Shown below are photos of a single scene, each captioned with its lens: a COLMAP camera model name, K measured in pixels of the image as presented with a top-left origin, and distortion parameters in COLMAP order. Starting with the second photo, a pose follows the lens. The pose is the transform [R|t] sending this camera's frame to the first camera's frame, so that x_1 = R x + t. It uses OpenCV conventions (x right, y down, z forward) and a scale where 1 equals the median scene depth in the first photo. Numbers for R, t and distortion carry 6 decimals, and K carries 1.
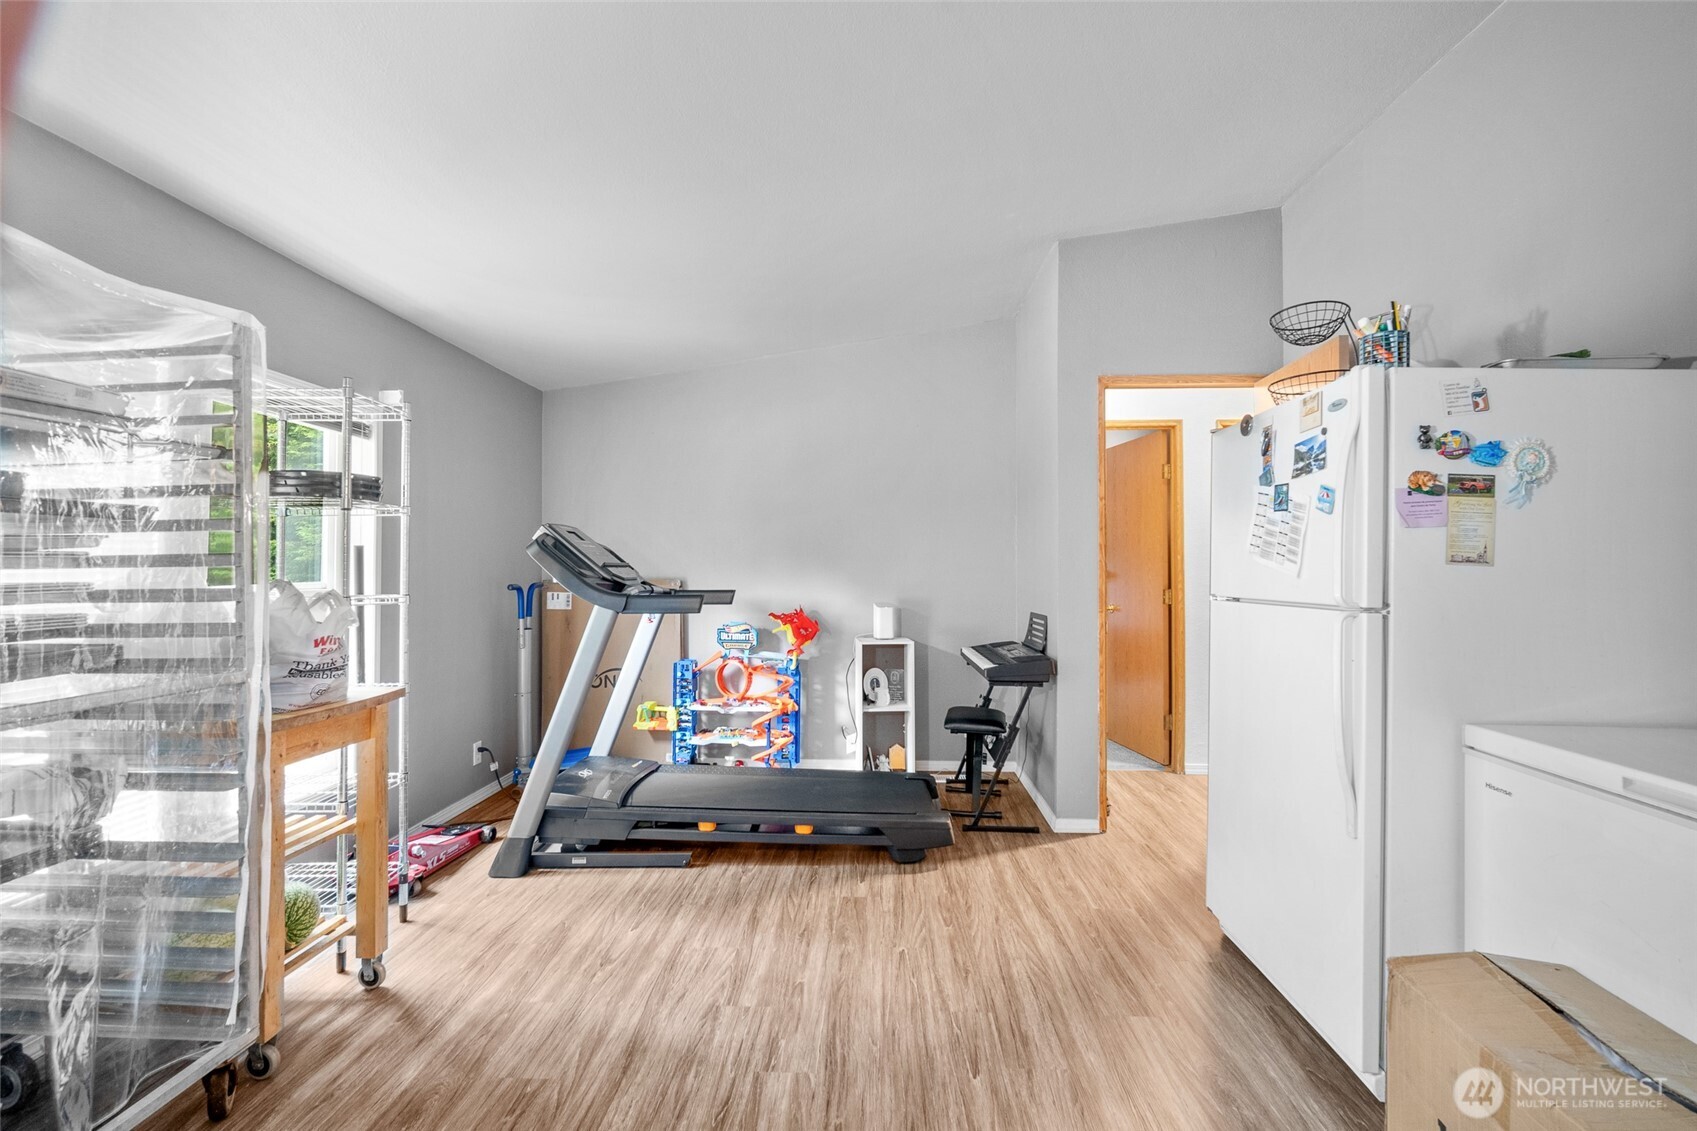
lens RADIAL K [[742.1, 0, 848.5], [0, 742.1, 565.5], [0, 0, 1]] dist [-0.000968, -0.000178]
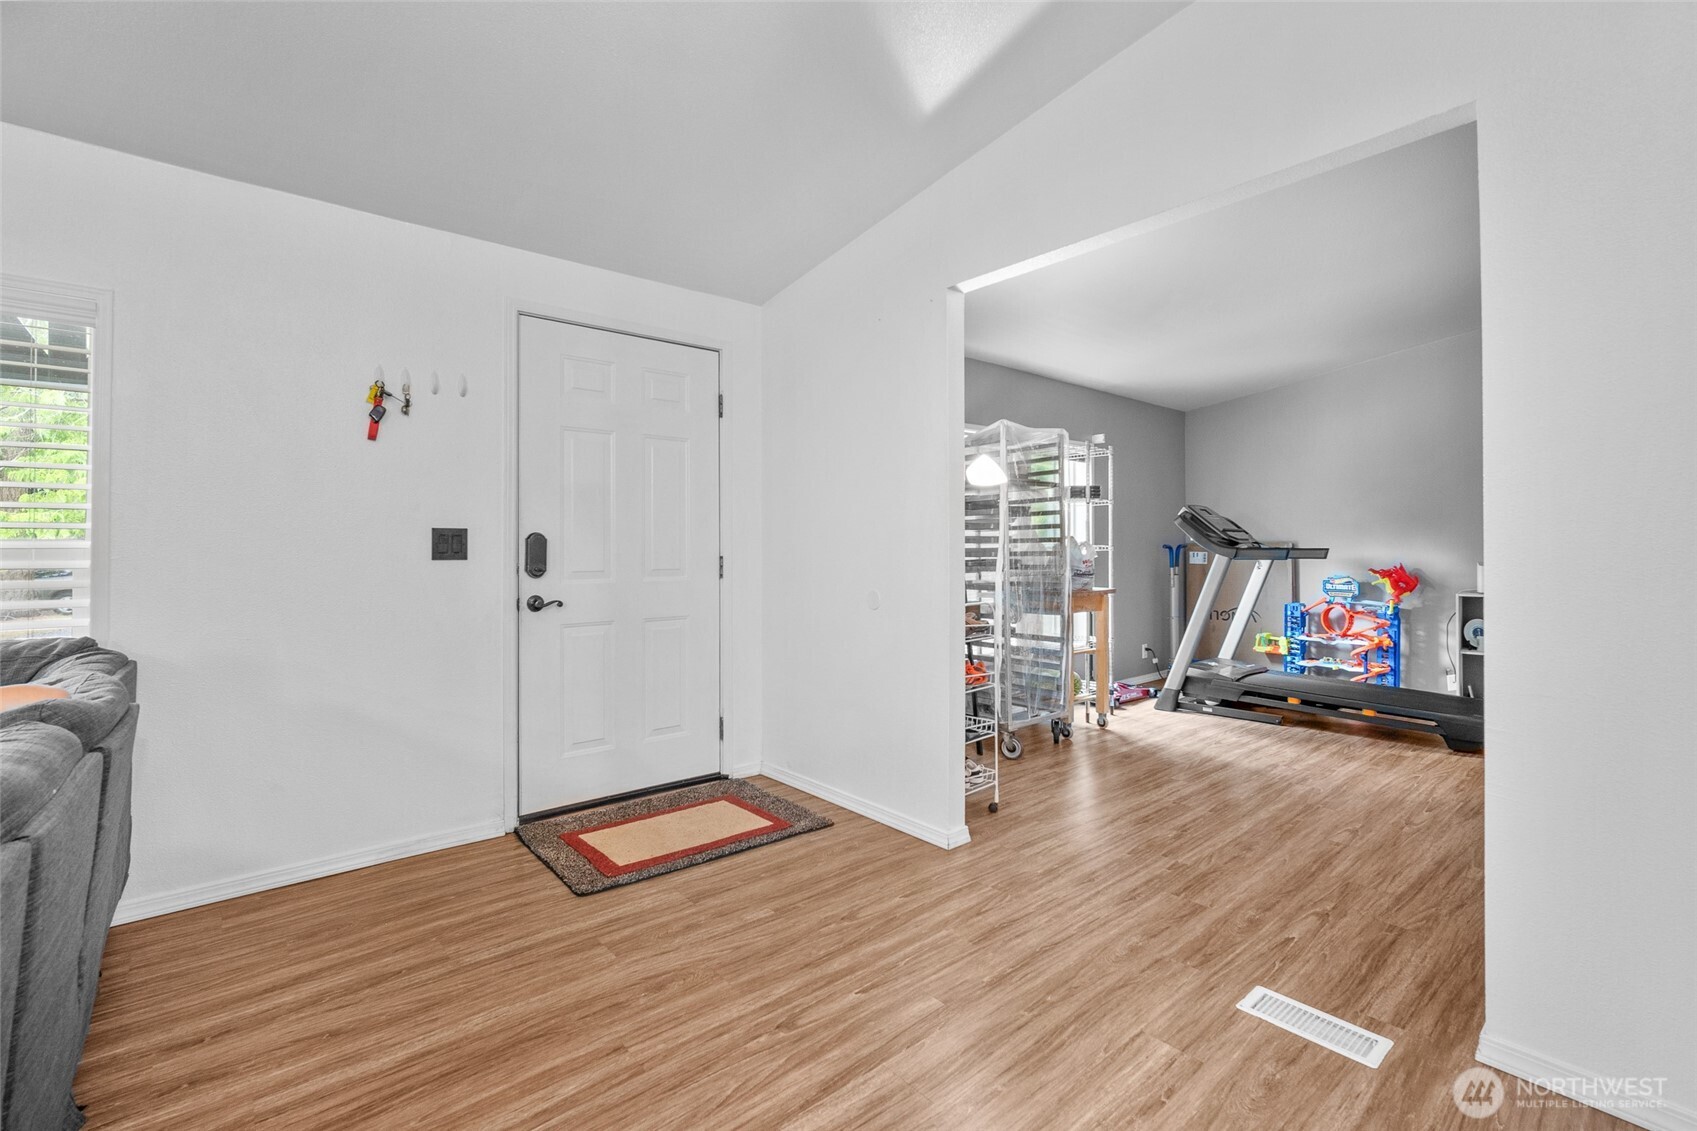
lens RADIAL K [[753.8, 0, 853.3], [0, 753.8, 534.9], [0, 0, 1]] dist [-0.002029, -0.000375]
pose [[0.683731, -0.010306, -0.729661, 0.231024], [0.002015, 0.999923, -0.012236, 0.021627], [0.729731, 0.006896, 0.683699, -0.513117]]
